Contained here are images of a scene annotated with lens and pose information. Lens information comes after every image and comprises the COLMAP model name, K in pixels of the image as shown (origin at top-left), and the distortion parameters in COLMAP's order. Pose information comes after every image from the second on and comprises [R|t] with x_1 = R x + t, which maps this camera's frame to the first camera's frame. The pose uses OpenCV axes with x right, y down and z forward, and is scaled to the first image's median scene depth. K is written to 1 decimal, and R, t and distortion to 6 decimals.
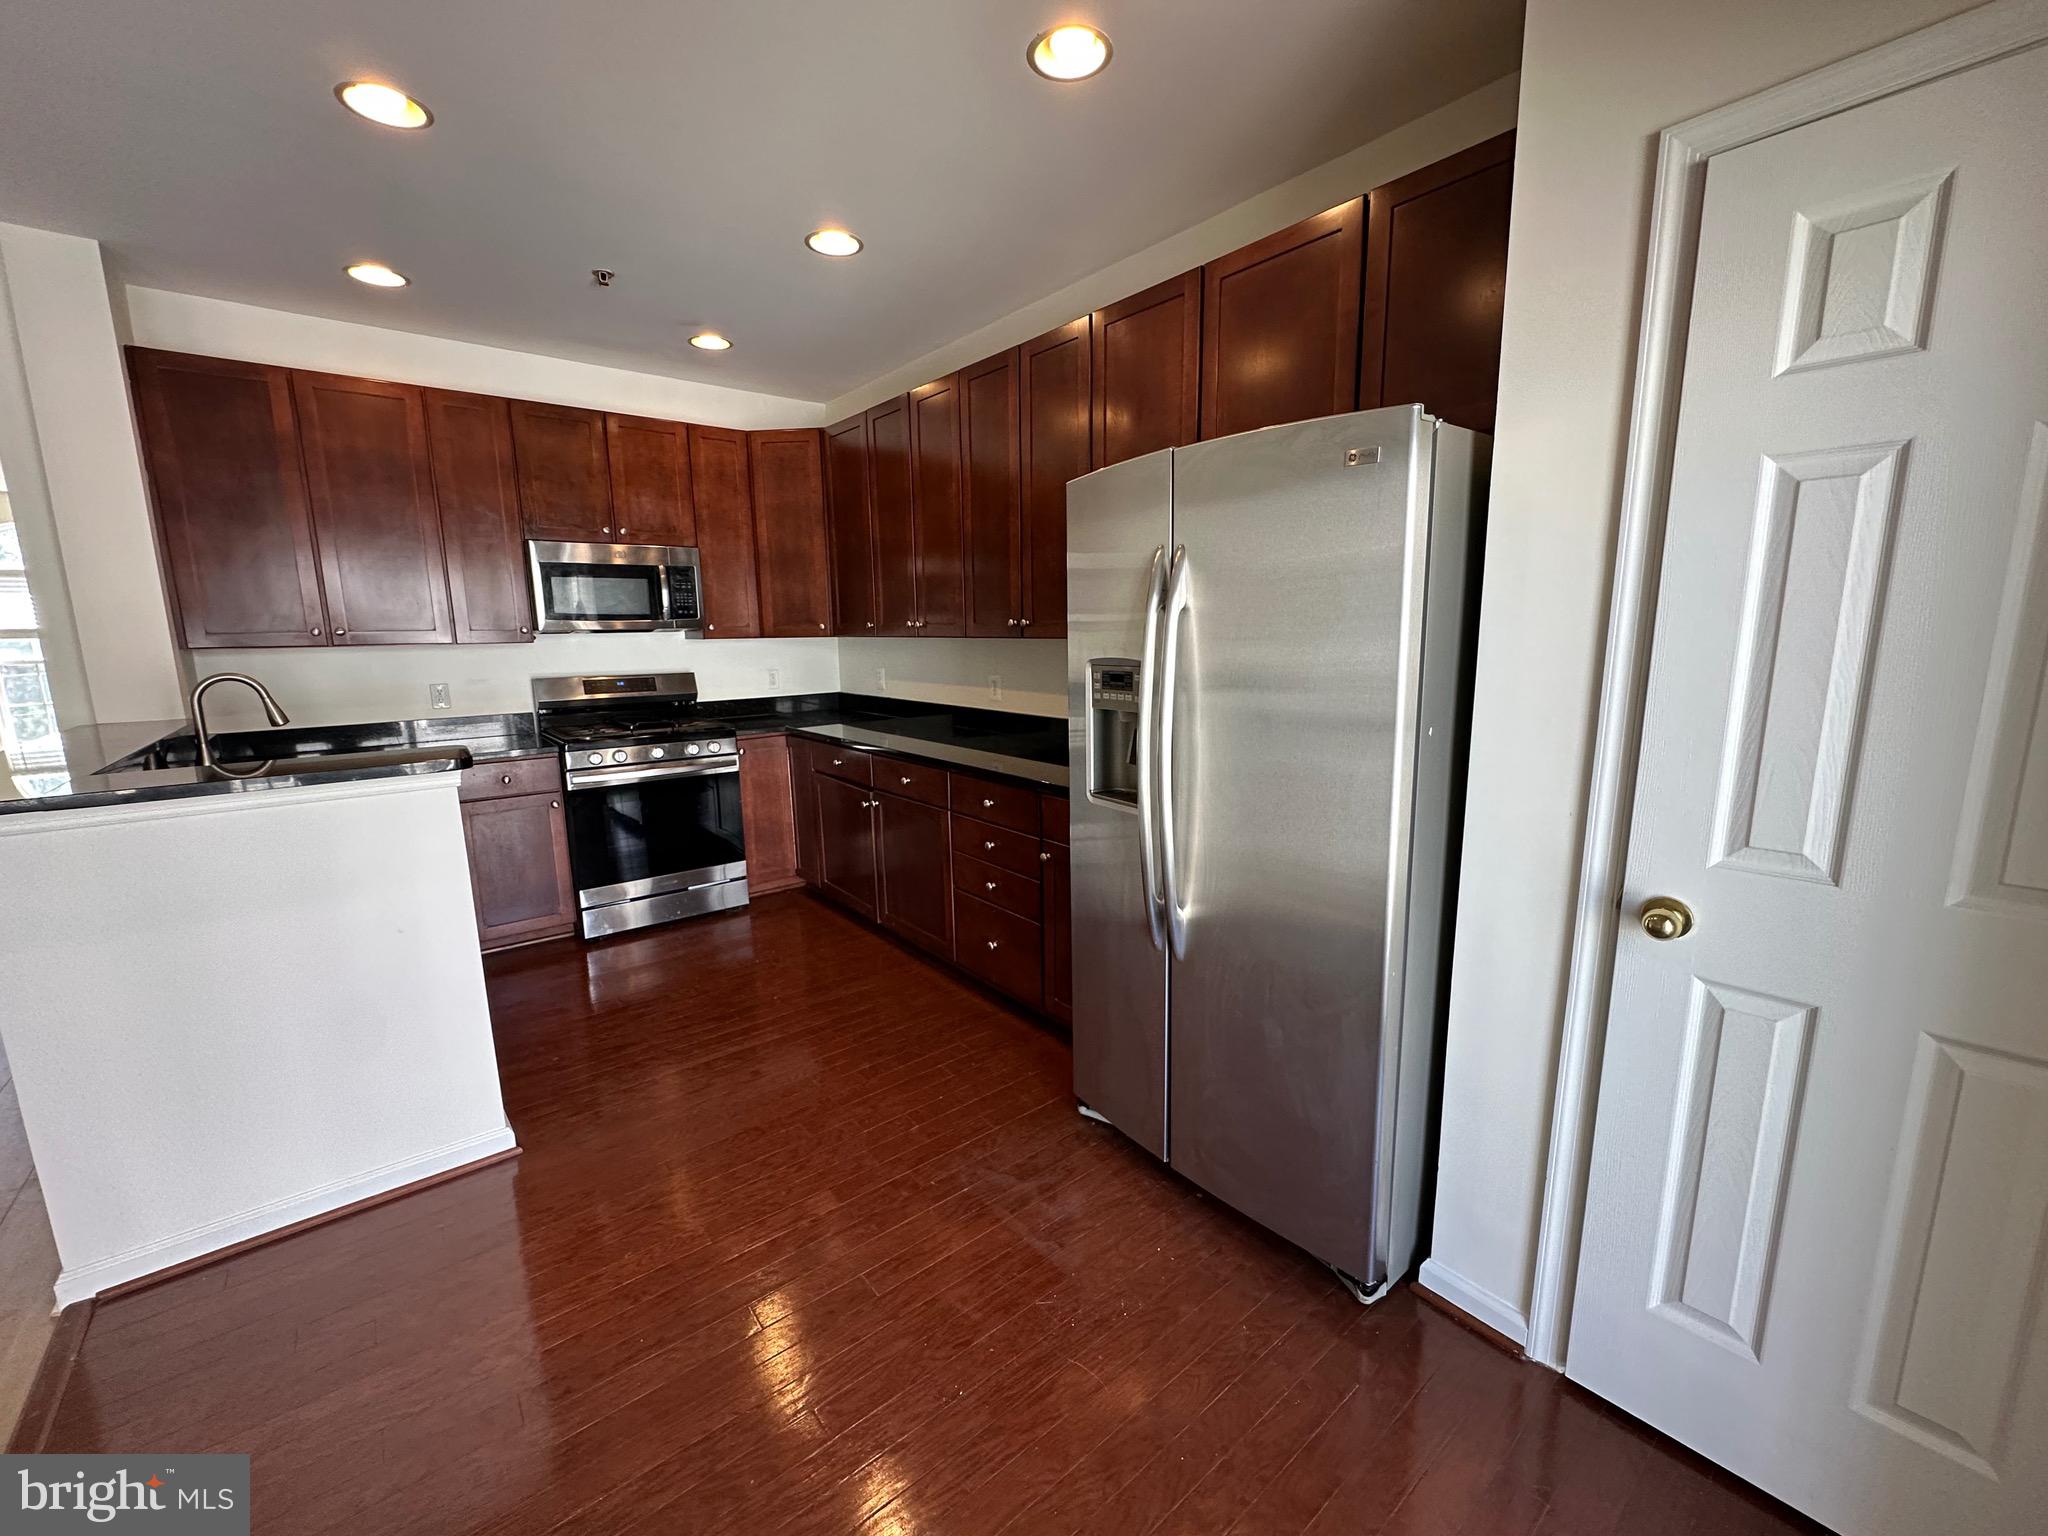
lens RADIAL K [[818.9, 0, 1017.3], [0, 818.9, 766.9], [0, 0, 1]] dist [0.003659, -0.000143]
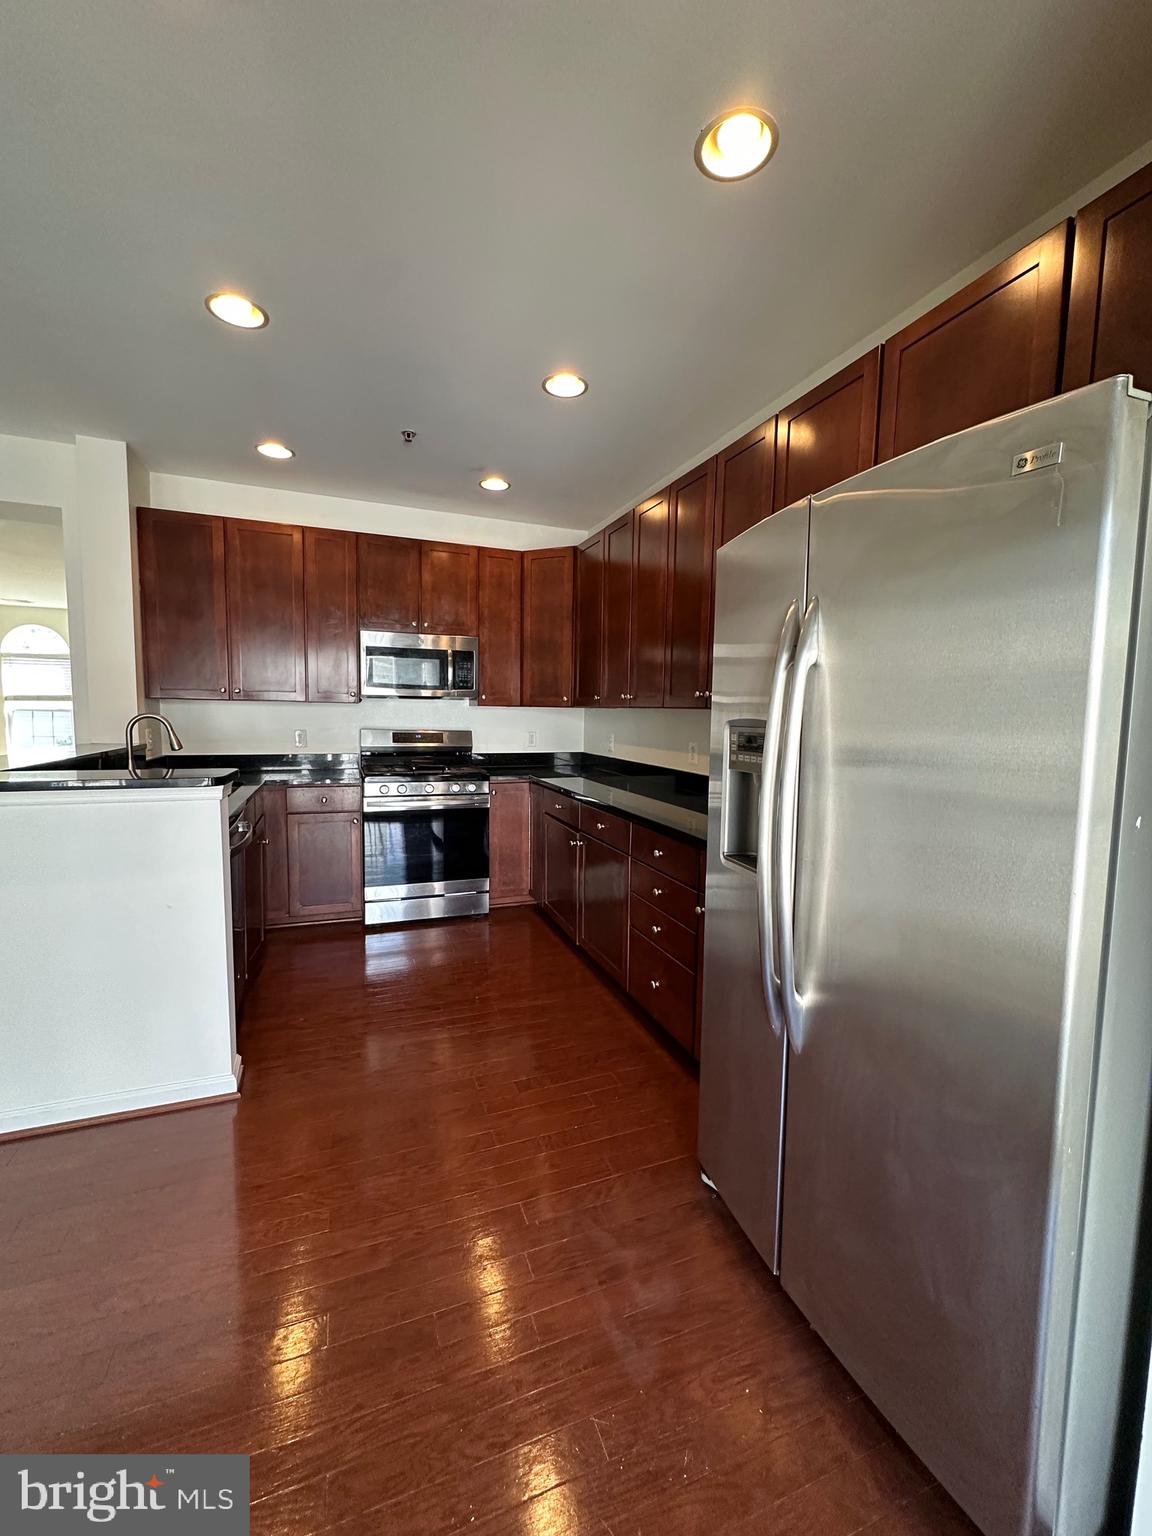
lens RADIAL K [[614.2, 0, 571.1], [0, 614.2, 767.6], [0, 0, 1]] dist [0.003659, -0.000143]
pose [[0.951996, 0.060963, -0.299979, 0.088622], [-0.084565, 0.994208, -0.066323, -0.005754], [0.294199, 0.088507, 0.951637, 0.155228]]
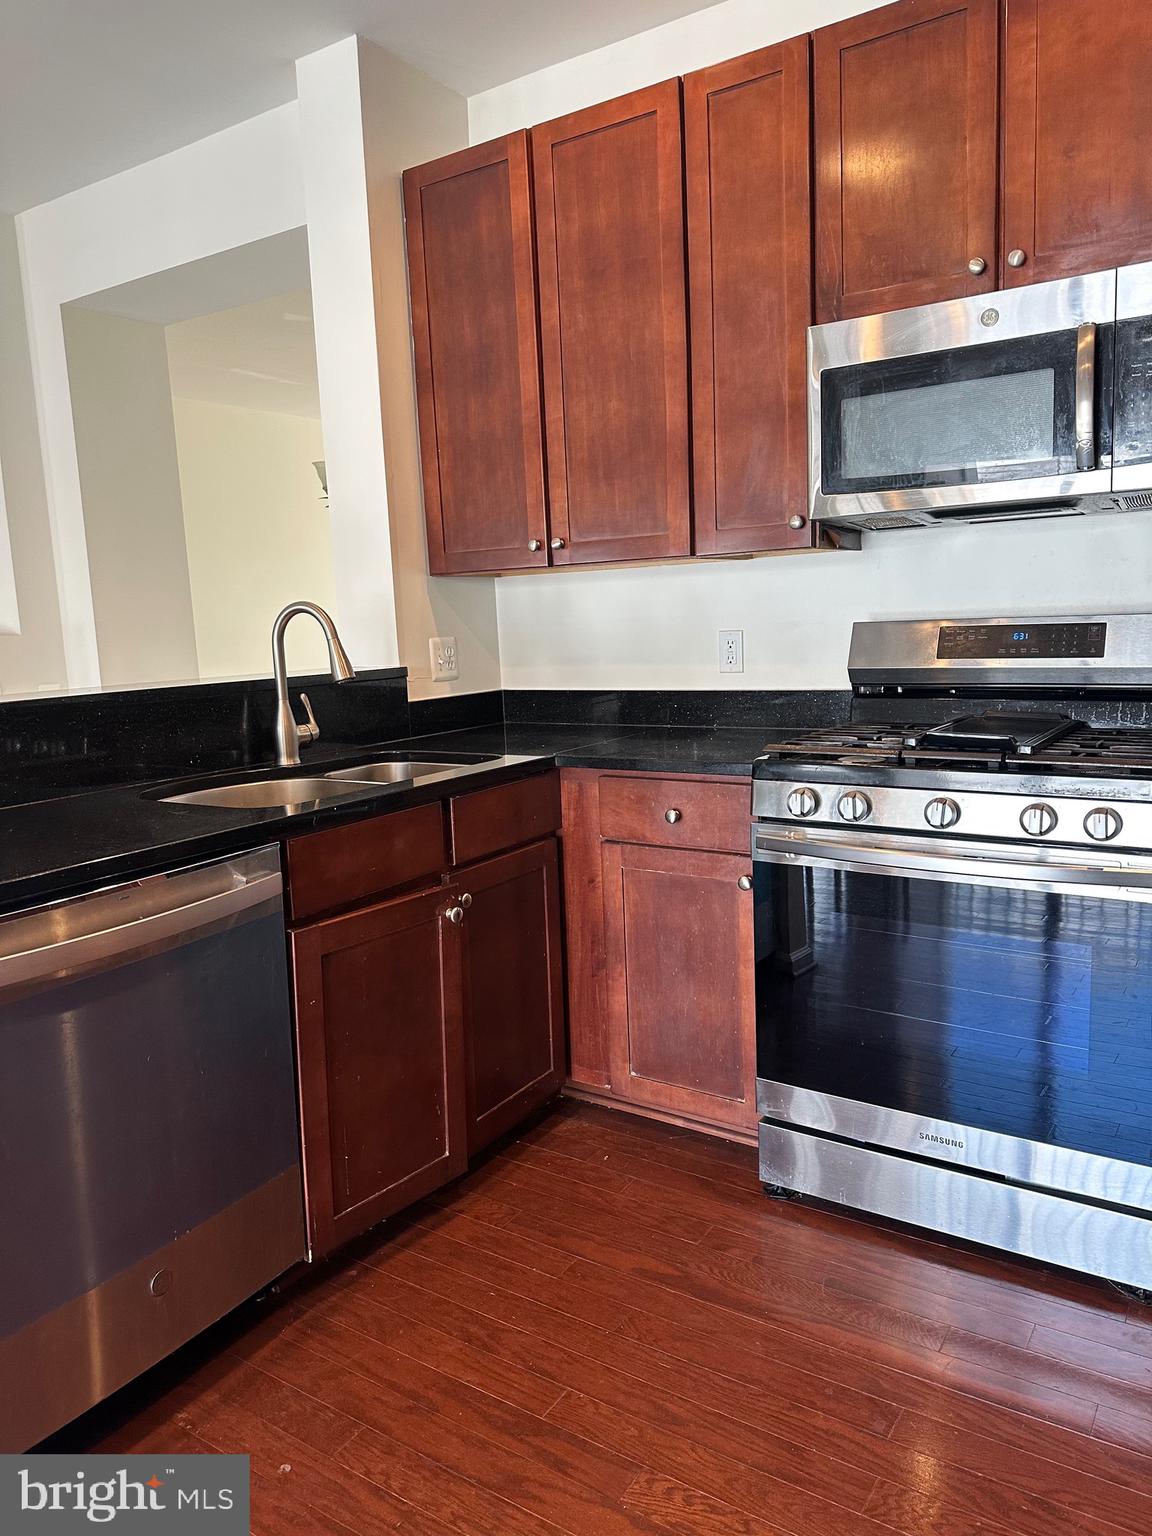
lens RADIAL K [[1074.0, 0, 575.5], [0, 1074.0, 765.2], [0, 0, 1]] dist [-0.002655, 0.000617]
pose [[0.300461, 0.132214, -0.944586, -0.020024], [-0.131905, 0.986590, 0.096137, -0.081037], [0.944629, 0.095710, 0.313871, 0.838327]]
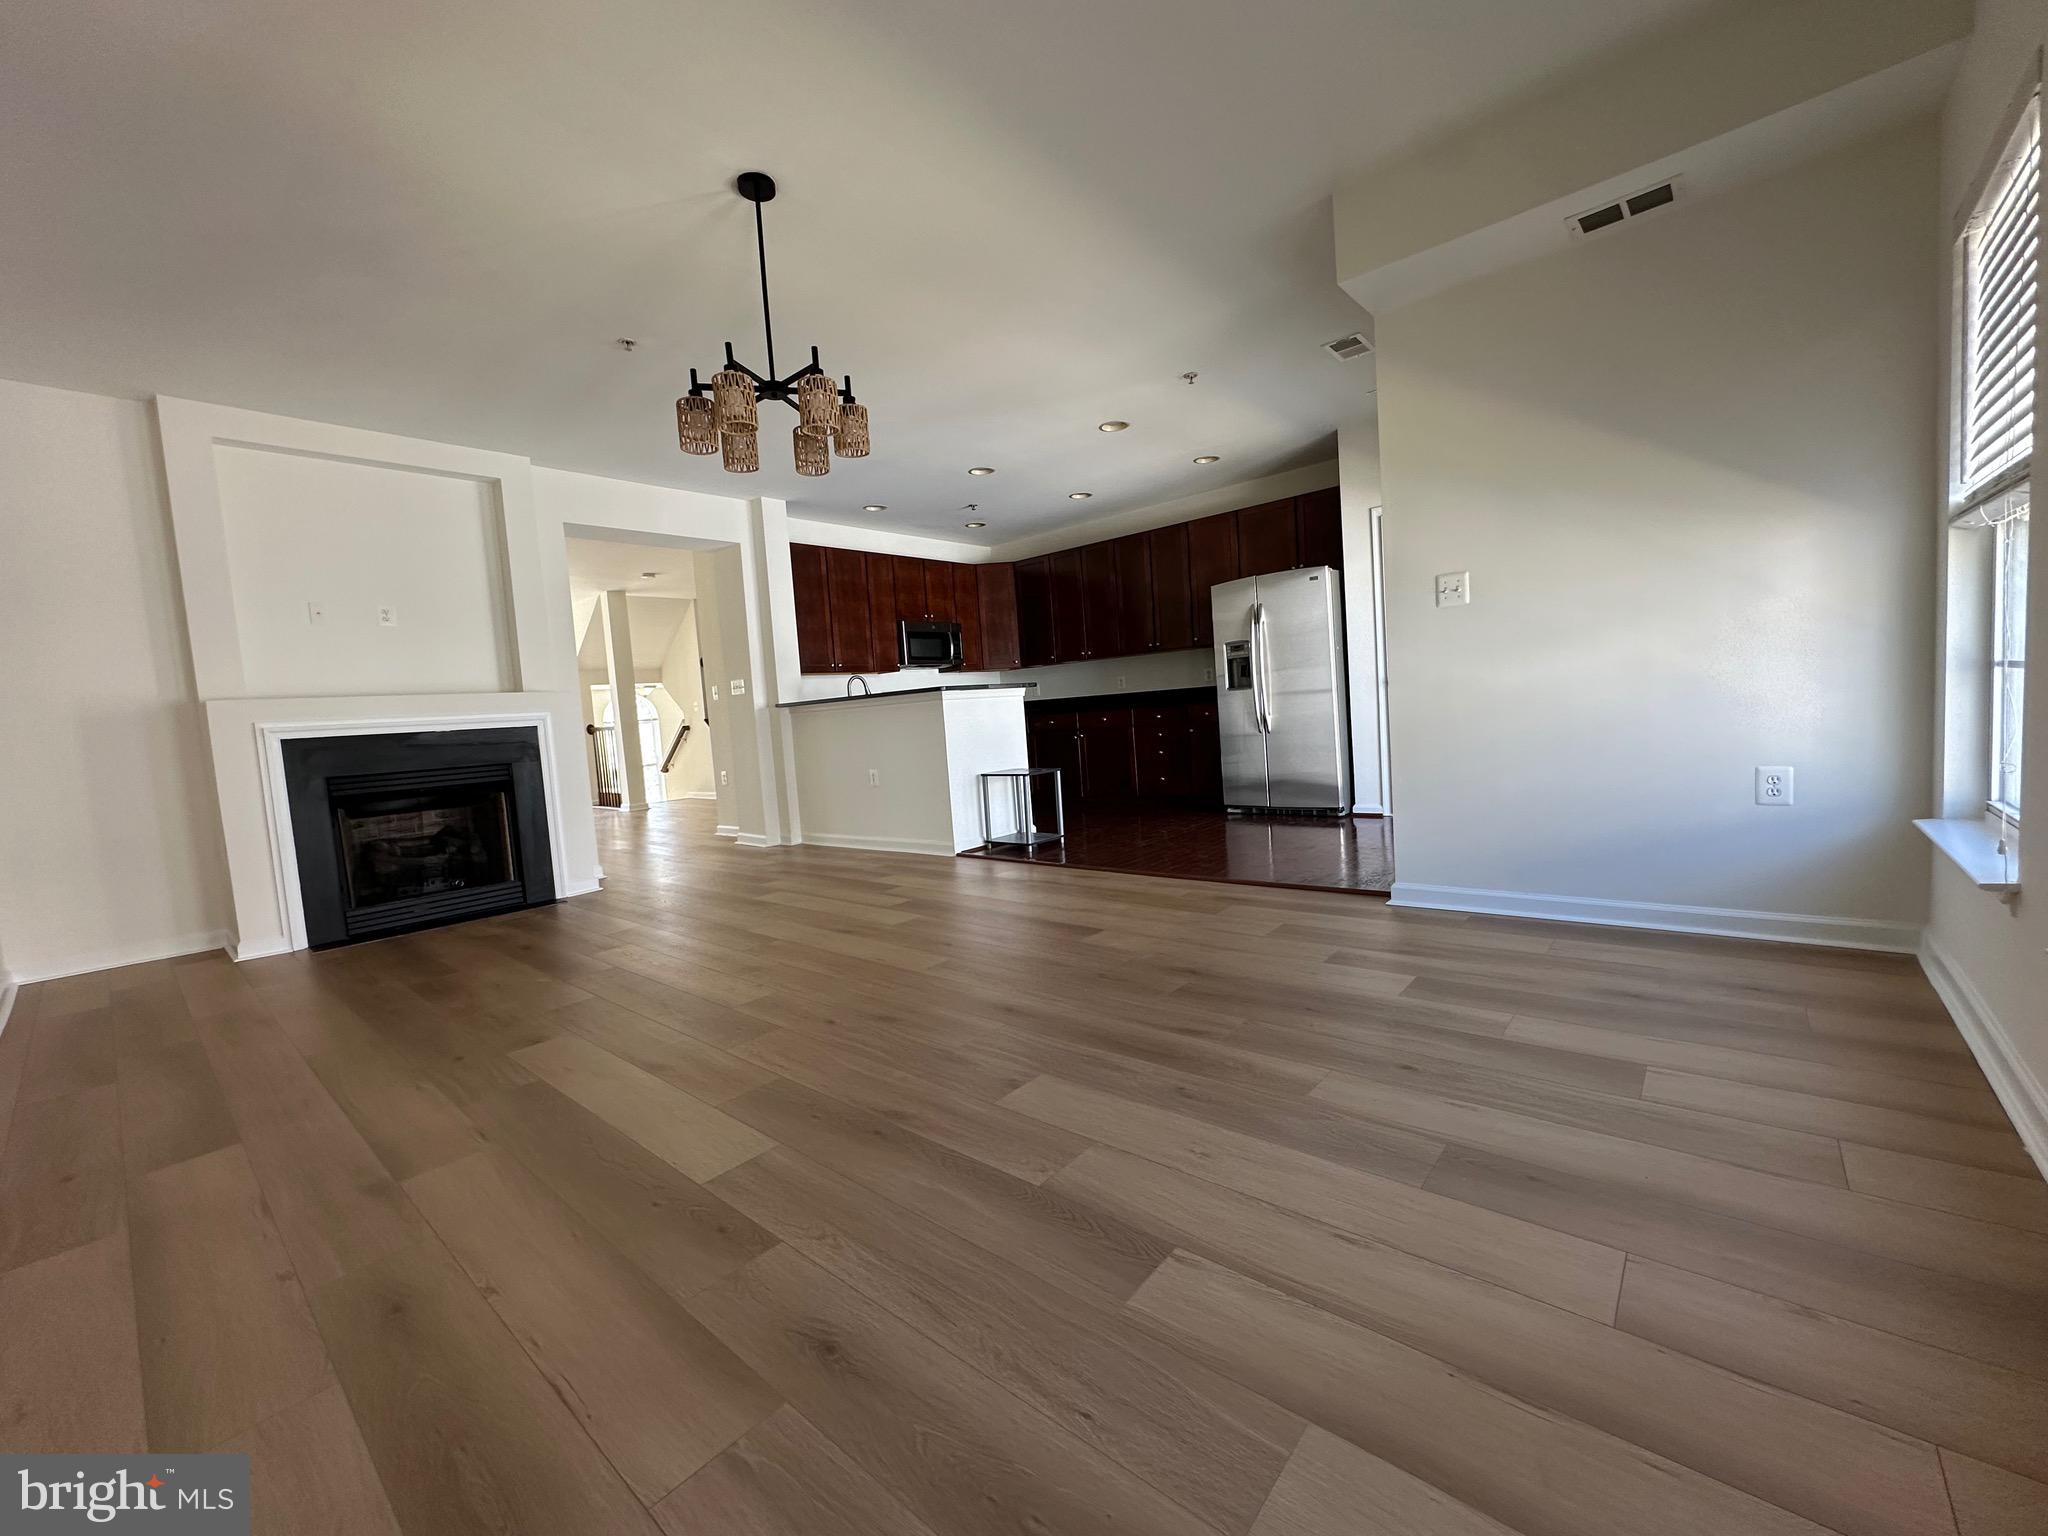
lens RADIAL K [[818.9, 0, 1024.5], [0, 818.9, 767.2], [0, 0, 1]] dist [0.003659, -0.000143]
pose [[0.984439, -0.065582, 0.163029, -0.775008], [0.083309, 0.991042, -0.104385, 0.382997], [-0.154723, 0.116343, 0.981084, -1.192735]]
